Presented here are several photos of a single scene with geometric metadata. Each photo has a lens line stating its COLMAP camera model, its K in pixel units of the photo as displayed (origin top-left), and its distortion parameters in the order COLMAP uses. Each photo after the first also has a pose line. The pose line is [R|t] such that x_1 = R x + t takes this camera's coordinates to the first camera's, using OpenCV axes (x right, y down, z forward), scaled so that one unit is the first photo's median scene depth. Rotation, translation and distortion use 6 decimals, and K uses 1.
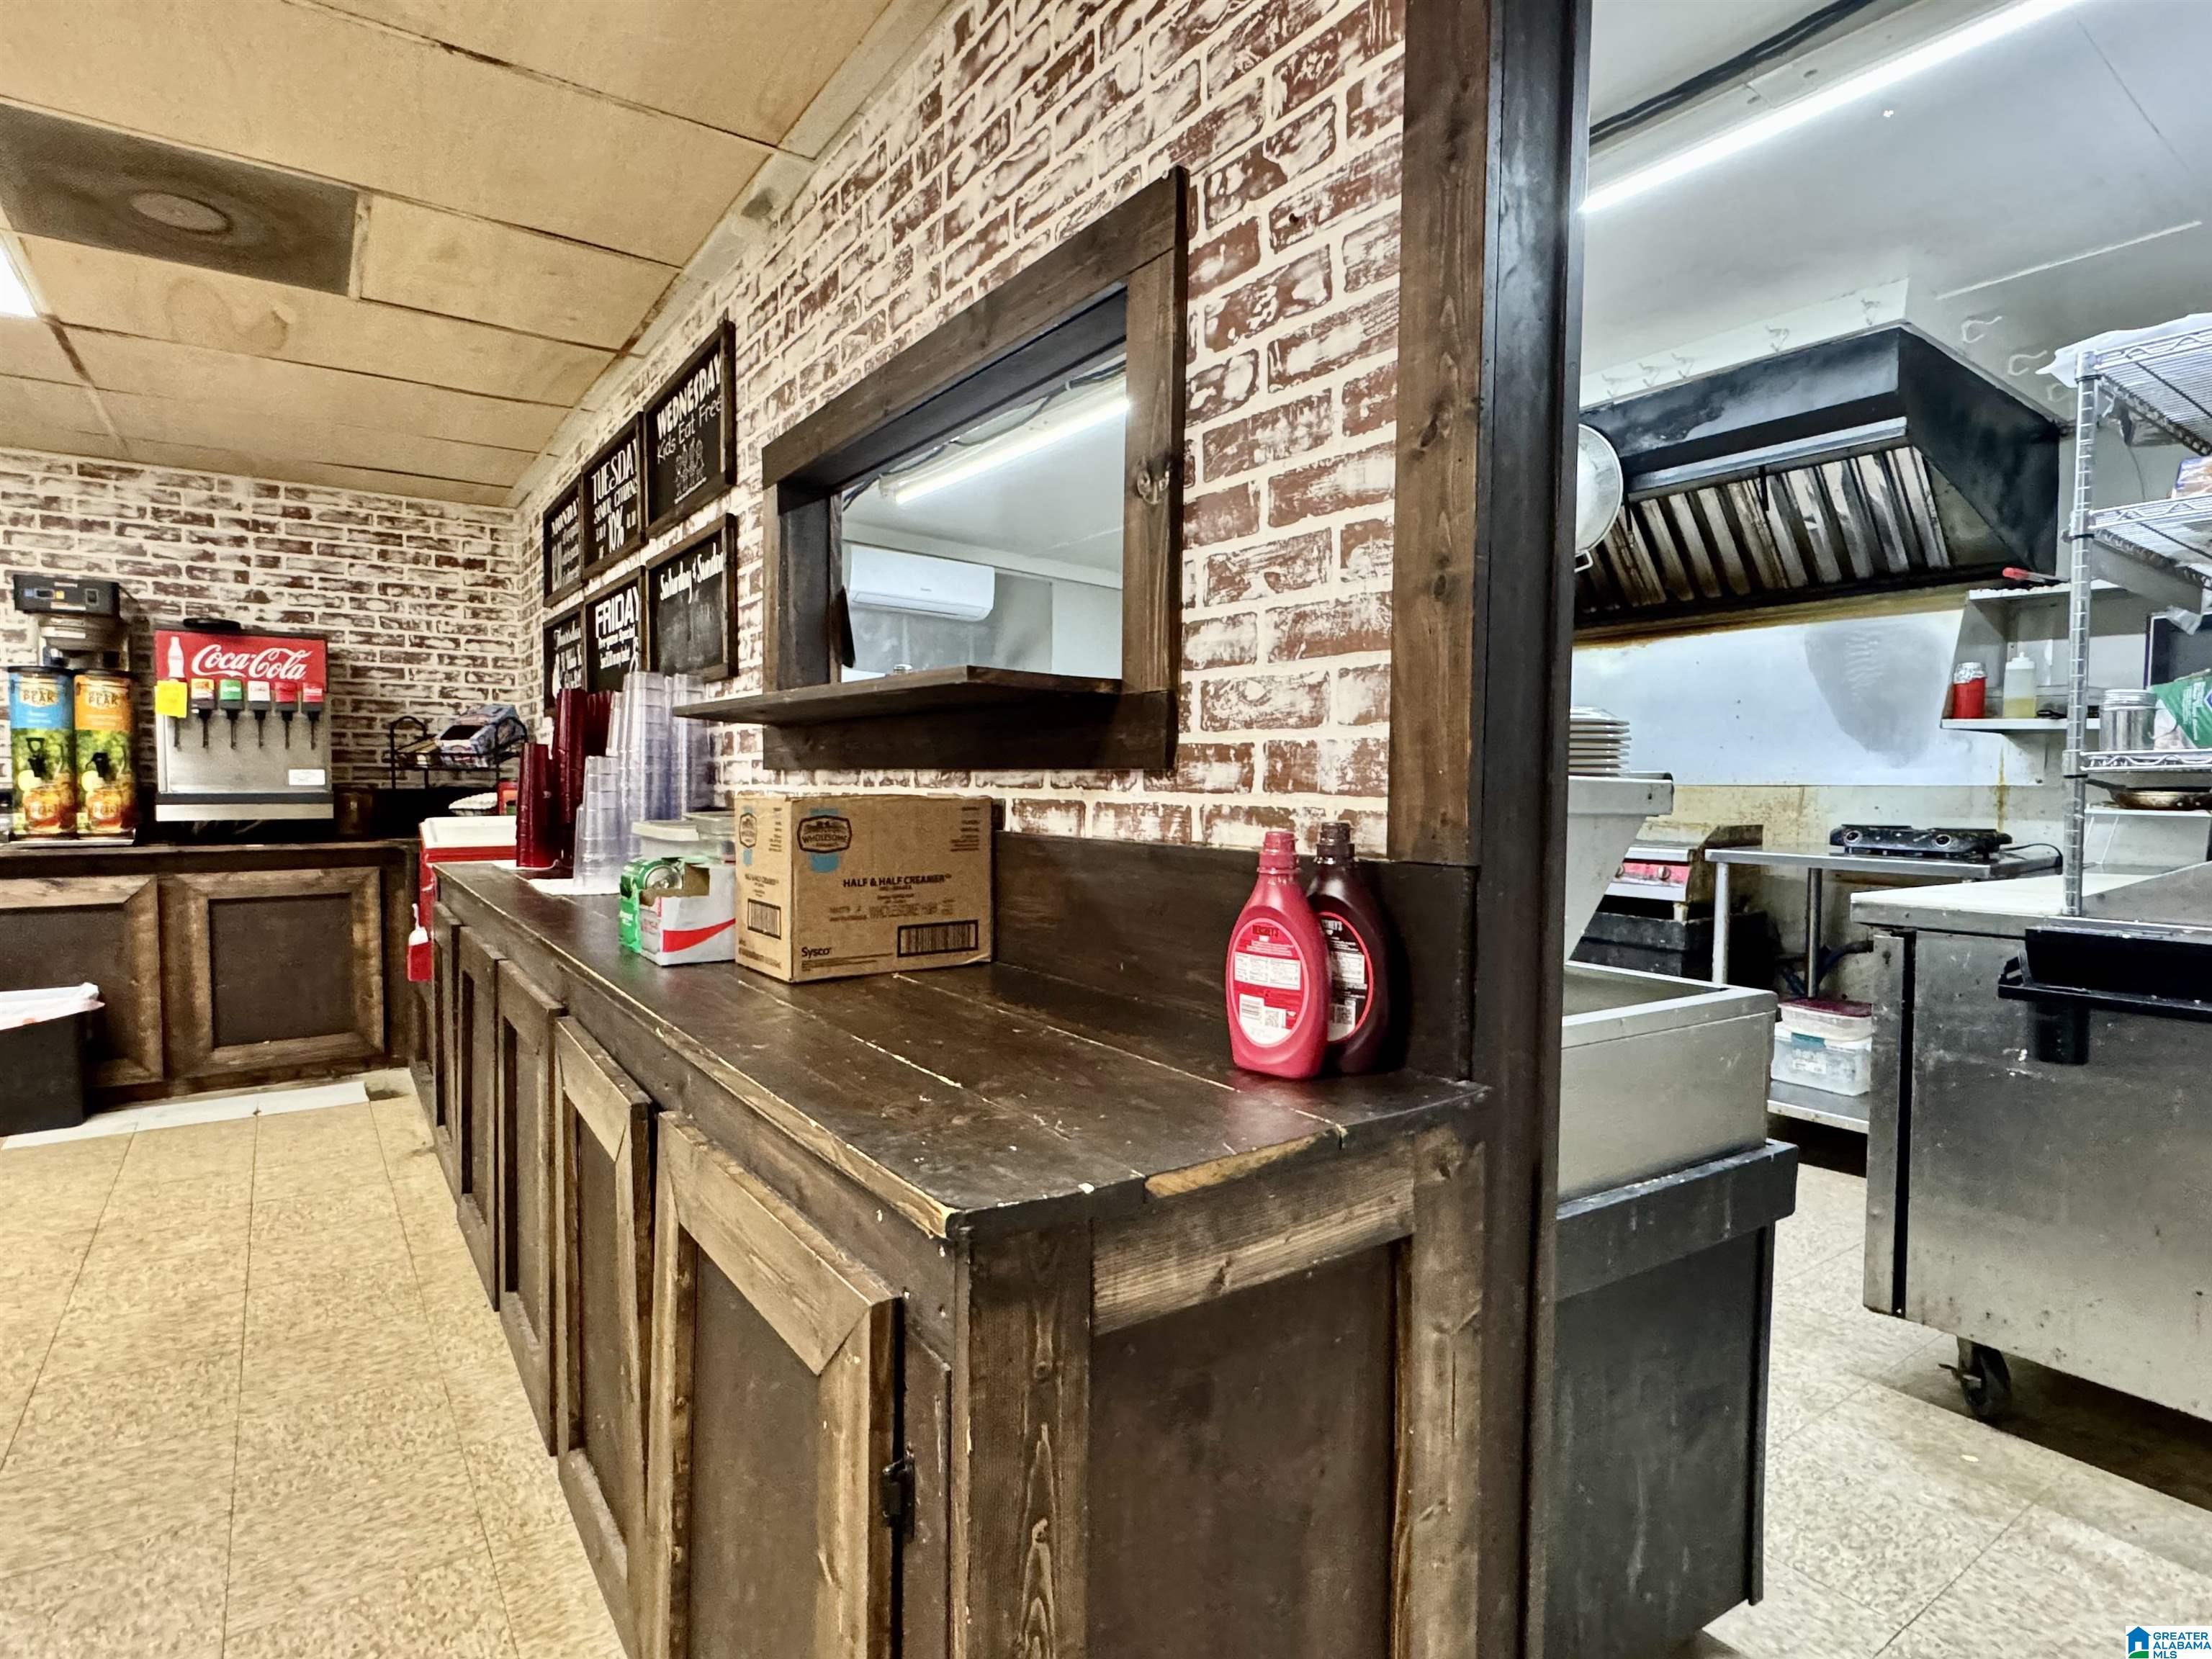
lens RADIAL K [[1161.2, 0, 1097.1], [0, 1161.2, 830.8], [0, 0, 1]] dist [-0.002270, 0.000545]
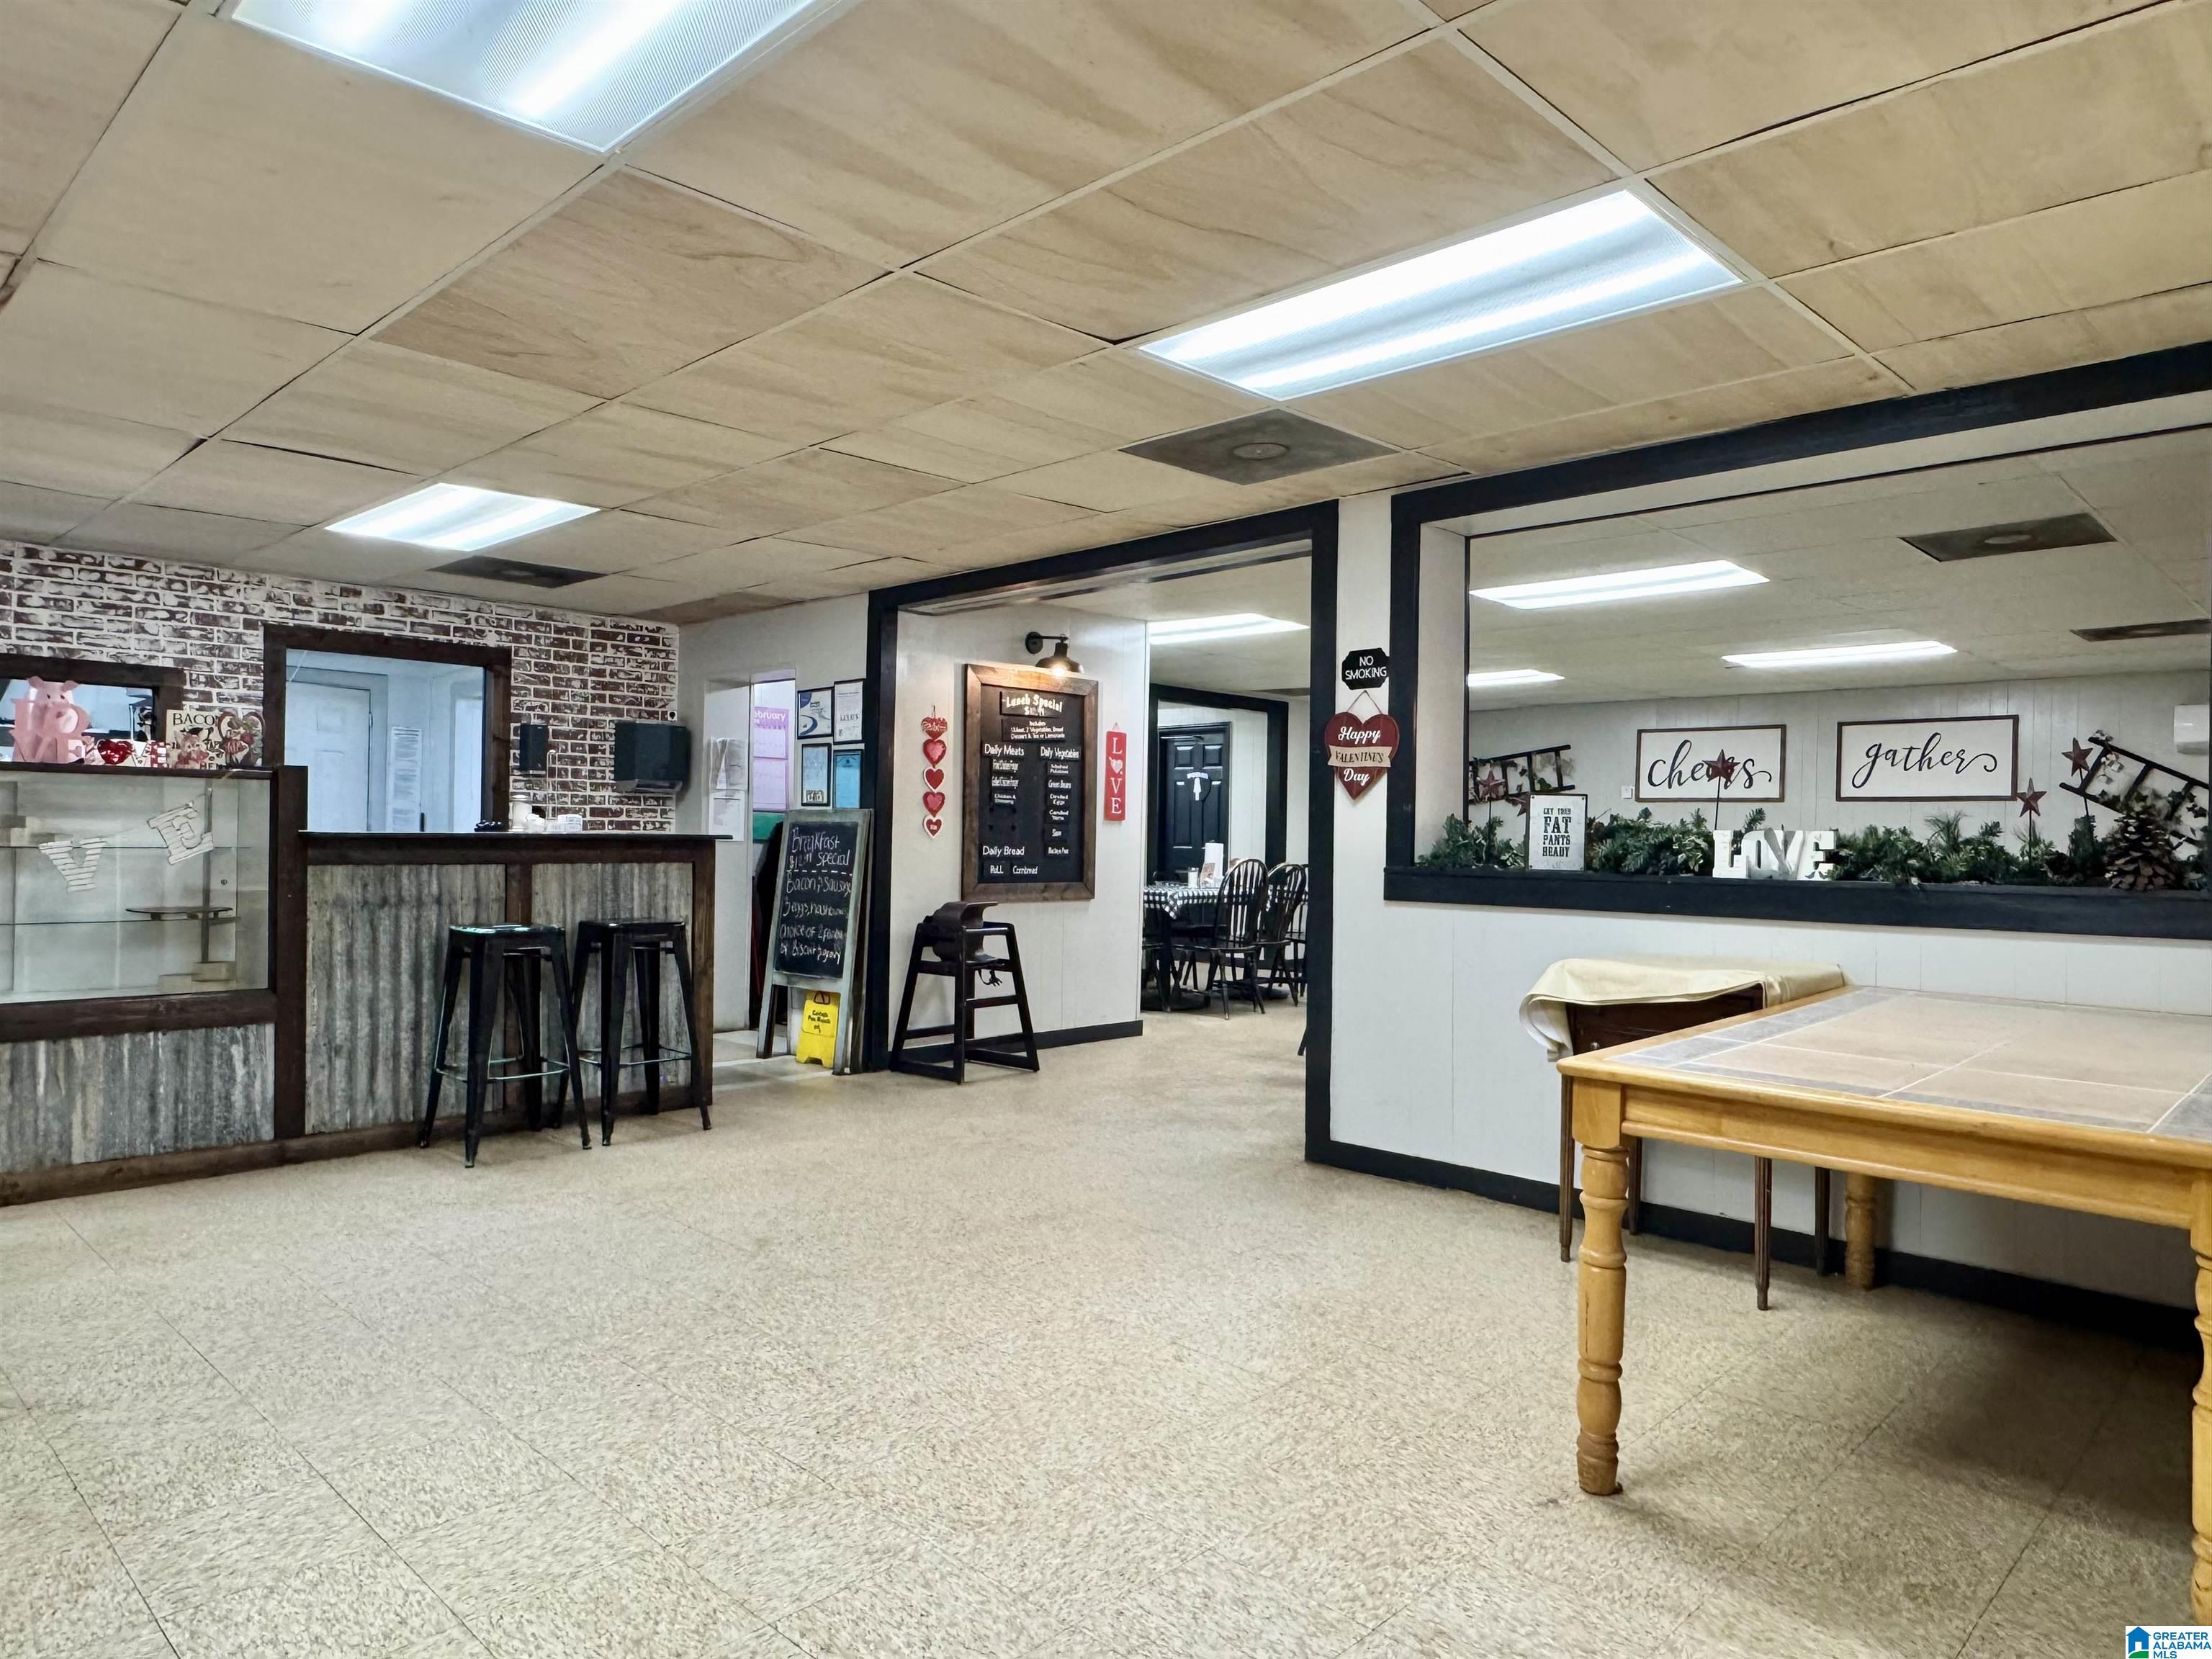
lens RADIAL K [[1413.1, 0, 1106.0], [0, 1413.1, 829.5], [0, 0, 1]] dist [0.001764, 0.000719]
pose [[-0.193972, -0.008410, 0.980971, -1.810489], [0.027707, 0.999517, 0.014048, 0.000686], [-0.980616, 0.029904, -0.193645, -0.392523]]
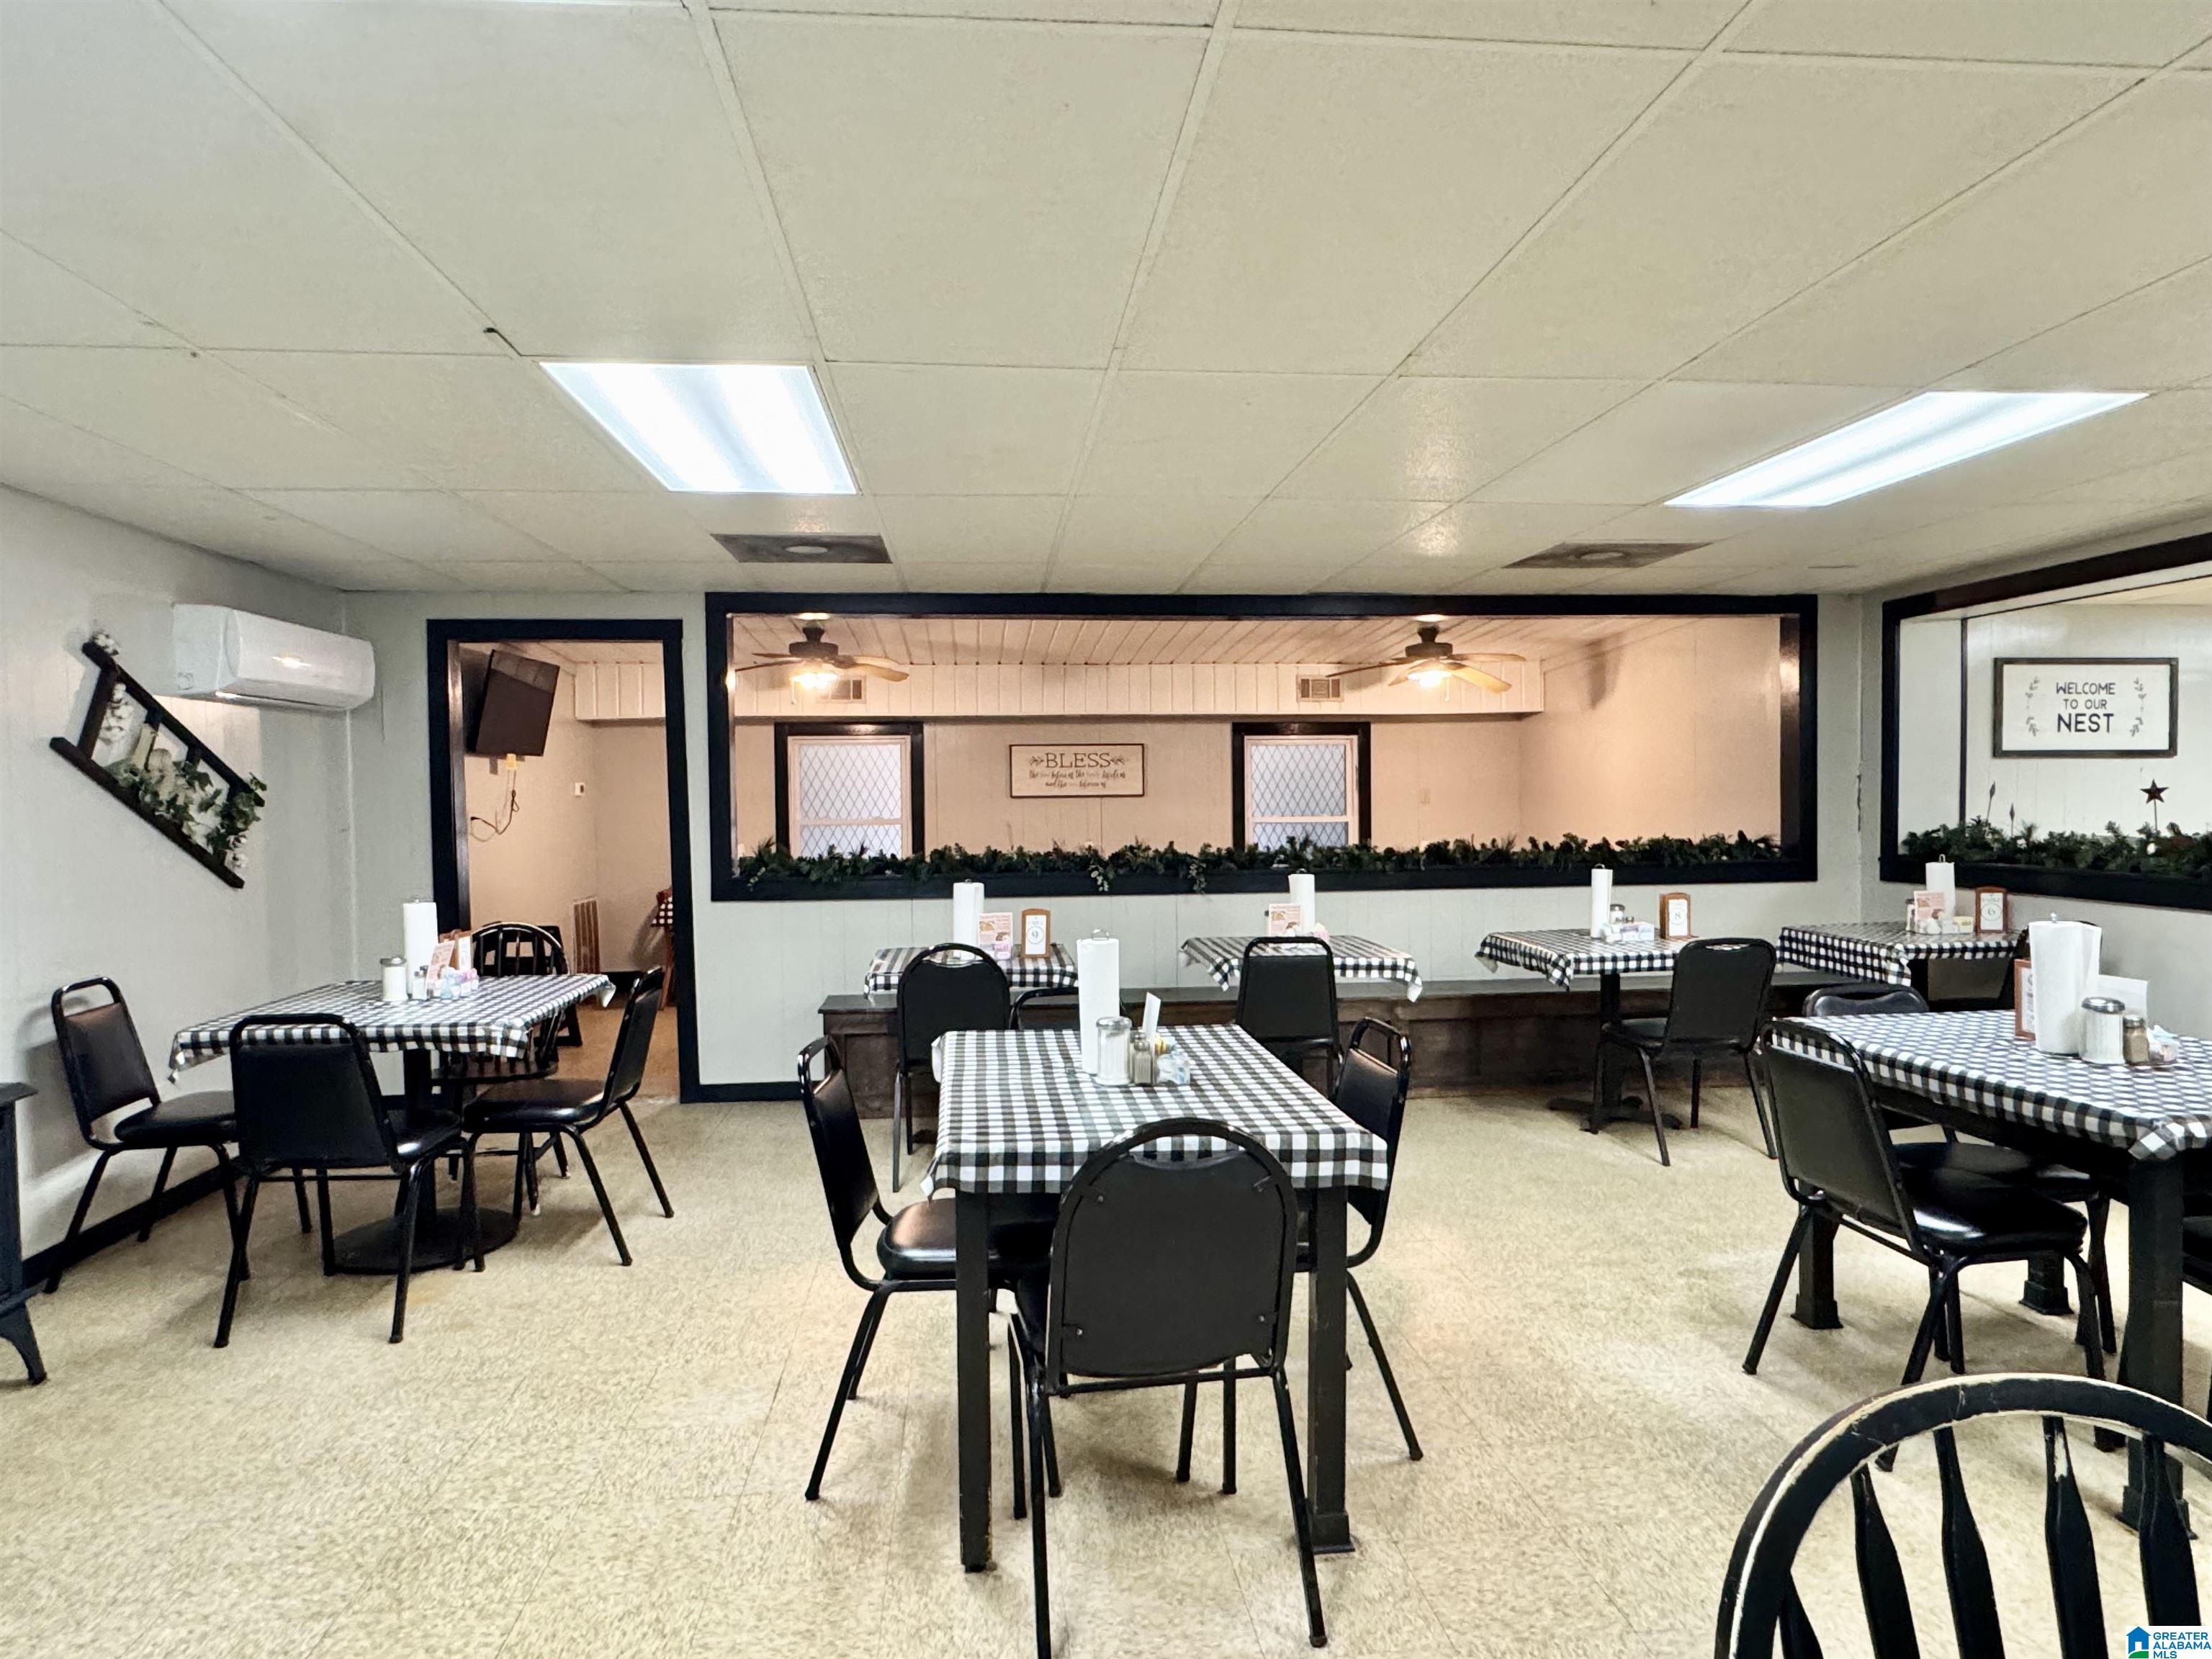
lens RADIAL K [[1310.9, 0, 1106.0], [0, 1310.9, 829.5], [0, 0, 1]] dist [0.003758, 0.001547]
pose [[-0.486514, 0.022390, -0.873386, 0.854160], [-0.031748, 0.998558, 0.043284, -0.000131], [0.873096, 0.048786, -0.485101, -1.333034]]
